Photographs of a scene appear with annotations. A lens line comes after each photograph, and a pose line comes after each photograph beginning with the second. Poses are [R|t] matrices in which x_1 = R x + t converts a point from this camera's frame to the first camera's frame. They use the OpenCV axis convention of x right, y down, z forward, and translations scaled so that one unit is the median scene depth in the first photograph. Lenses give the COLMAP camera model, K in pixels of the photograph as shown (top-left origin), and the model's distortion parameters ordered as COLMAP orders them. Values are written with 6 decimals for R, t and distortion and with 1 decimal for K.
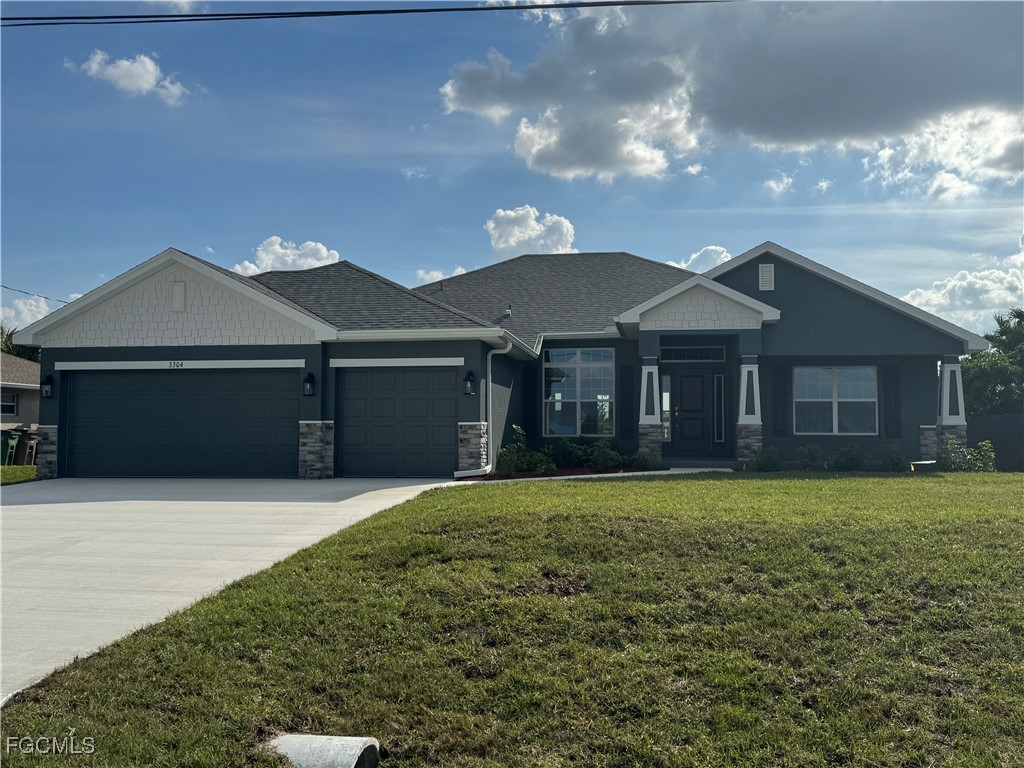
lens RADIAL K [[971.7, 0, 513.1], [0, 971.7, 385.3], [0, 0, 1]] dist [0.046655, 0.000000]
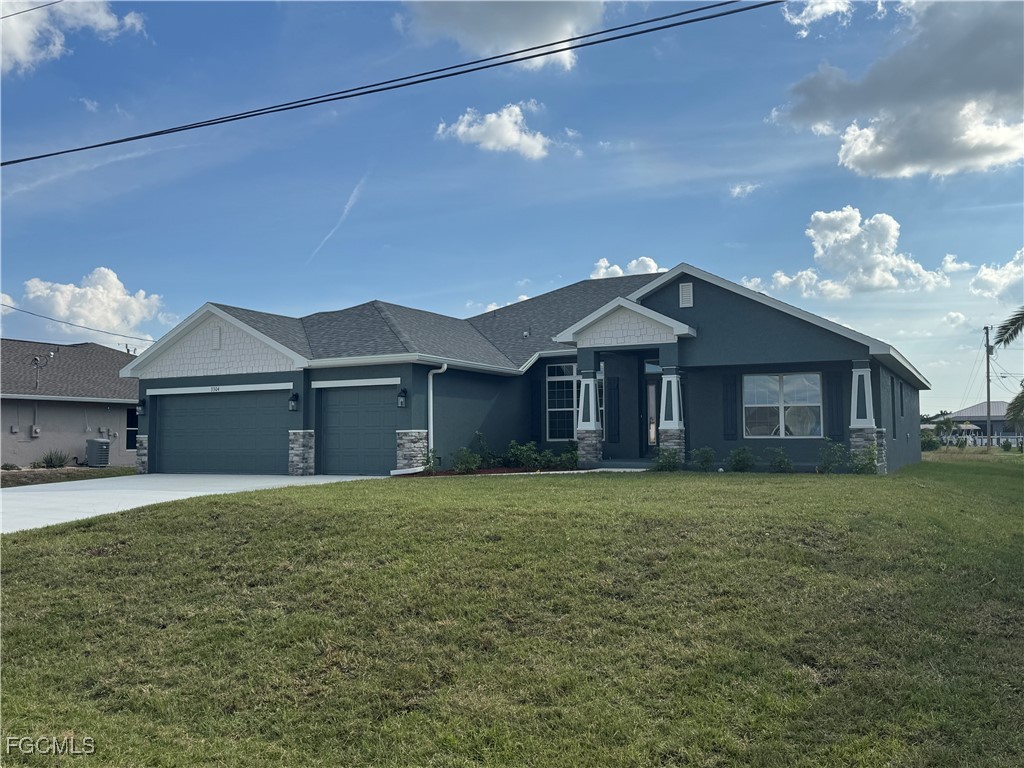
lens RADIAL K [[901.5, 0, 506.9], [0, 901.5, 380.2], [0, 0, 1]] dist [0.045960, -0.002316]
pose [[0.940187, -0.028489, -0.339467, 0.424900], [0.023840, 0.999556, -0.017859, -0.001552], [0.339825, 0.008698, 0.940449, -0.026591]]
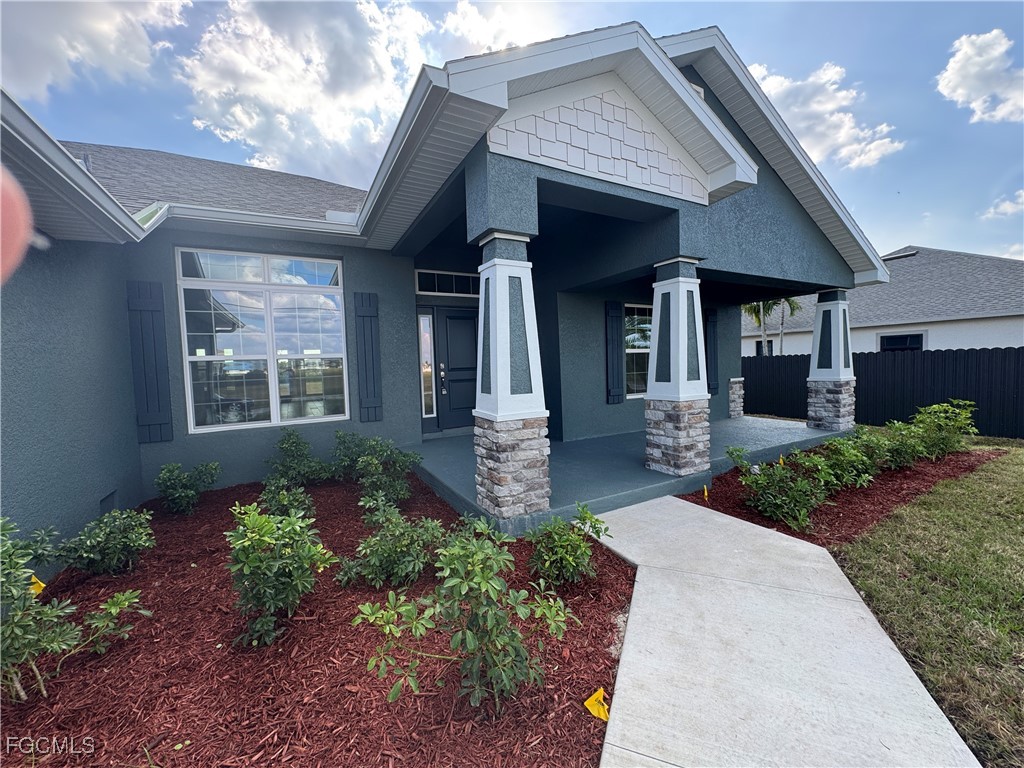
lens RADIAL K [[406.1, 0, 511.5], [0, 406.1, 384.0], [0, 0, 1]] dist [-0.000521, 0.000152]
pose [[0.800127, -0.058292, 0.596991, 0.047058], [0.004810, 0.995858, 0.090793, 0.013200], [-0.599811, -0.069774, 0.797094, 0.903657]]
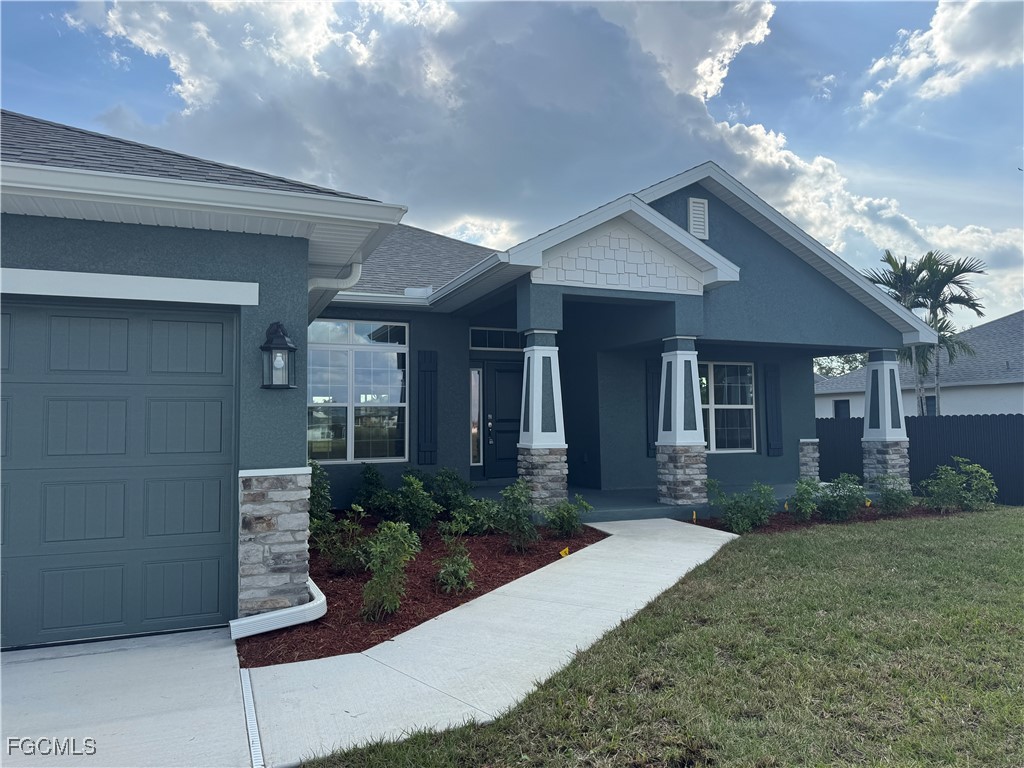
lens RADIAL K [[724.4, 0, 517.0], [0, 724.4, 381.6], [0, 0, 1]] dist [0.040251, -0.005518]
pose [[0.857604, 0.021969, 0.513841, -0.096016], [-0.015216, 0.999734, -0.017348, 0.008848], [-0.514085, 0.007060, 0.857710, 0.664027]]
